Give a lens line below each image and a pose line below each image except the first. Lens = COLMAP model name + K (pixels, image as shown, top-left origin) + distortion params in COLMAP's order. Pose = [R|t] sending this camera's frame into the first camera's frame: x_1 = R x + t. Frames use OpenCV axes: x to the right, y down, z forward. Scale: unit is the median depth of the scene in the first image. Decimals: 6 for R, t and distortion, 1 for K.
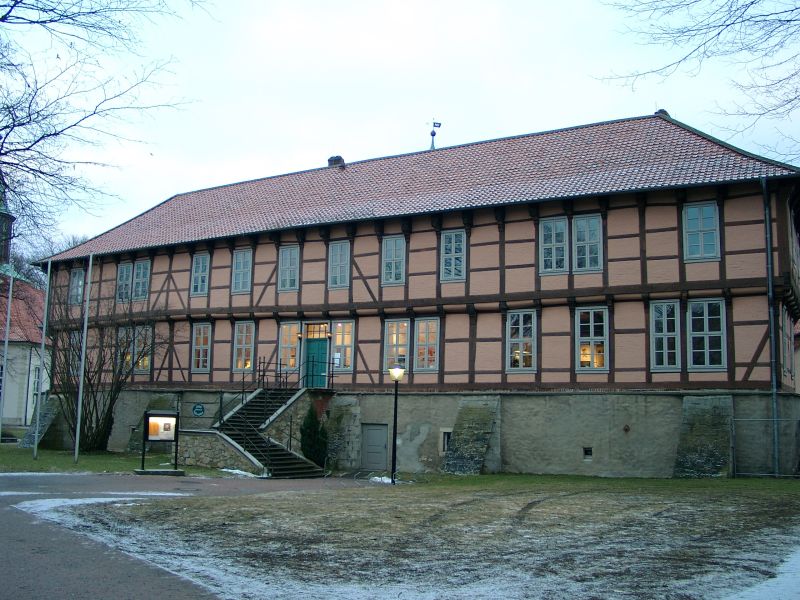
lens RADIAL K [[801.1, 0, 399.7], [0, 801.1, 303.1], [0, 0, 1]] dist [-0.113324, 0.000000]
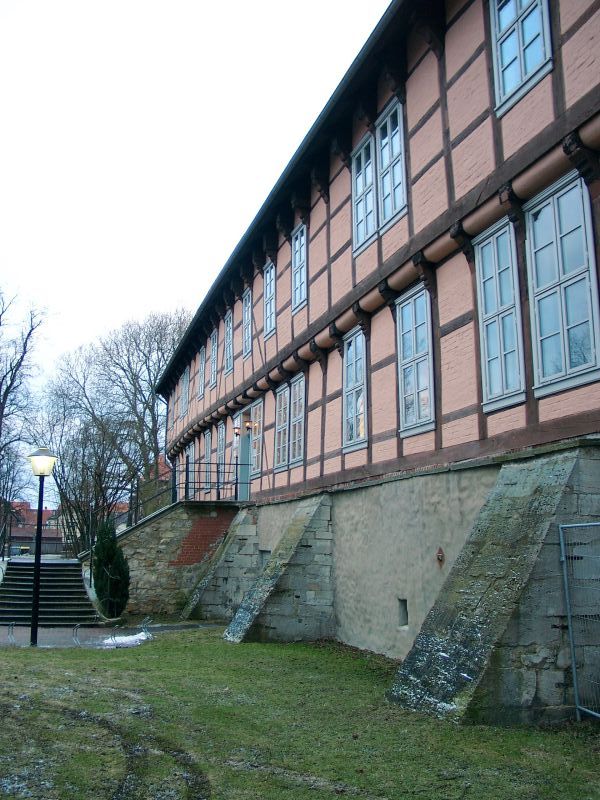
lens RADIAL K [[801.1, 0, 300.6], [0, 801.1, 398.0], [0, 0, 1]] dist [-0.113324, 0.000000]
pose [[0.697994, -0.142279, -0.701826, 0.529821], [0.104406, 0.989810, -0.096825, 0.107730], [0.708451, -0.005692, 0.705737, 0.647413]]
